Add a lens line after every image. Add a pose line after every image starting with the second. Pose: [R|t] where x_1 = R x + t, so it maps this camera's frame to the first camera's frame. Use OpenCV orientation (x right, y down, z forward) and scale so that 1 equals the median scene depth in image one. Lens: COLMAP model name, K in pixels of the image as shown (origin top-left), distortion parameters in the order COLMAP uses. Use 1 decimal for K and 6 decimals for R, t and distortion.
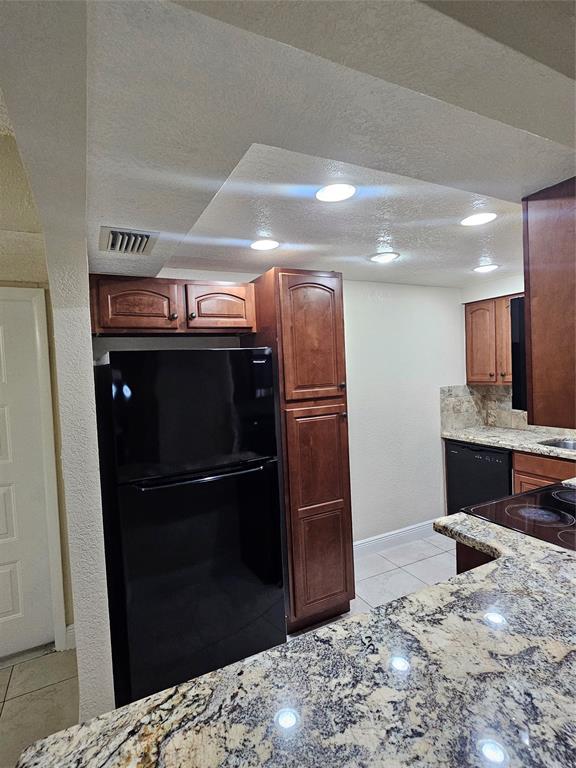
lens RADIAL K [[398.8, 0, 288.4], [0, 398.8, 387.8], [0, 0, 1]] dist [0.002174, 0.002438]
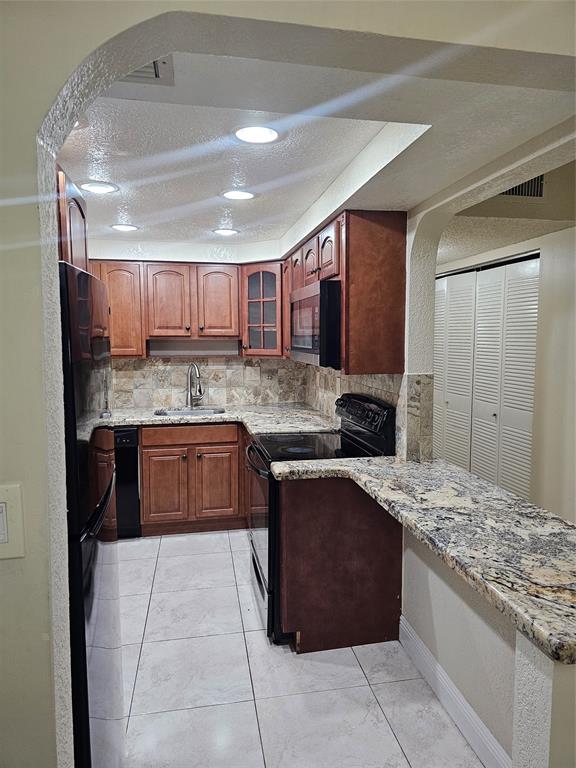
lens RADIAL K [[516.9, 0, 288.4], [0, 516.9, 383.1], [0, 0, 1]] dist [-0.011710, -0.006824]
pose [[0.282485, -0.038813, 0.958486, -1.593037], [0.034368, 0.998949, 0.030322, 0.091334], [-0.958656, 0.024376, 0.283522, 0.956989]]
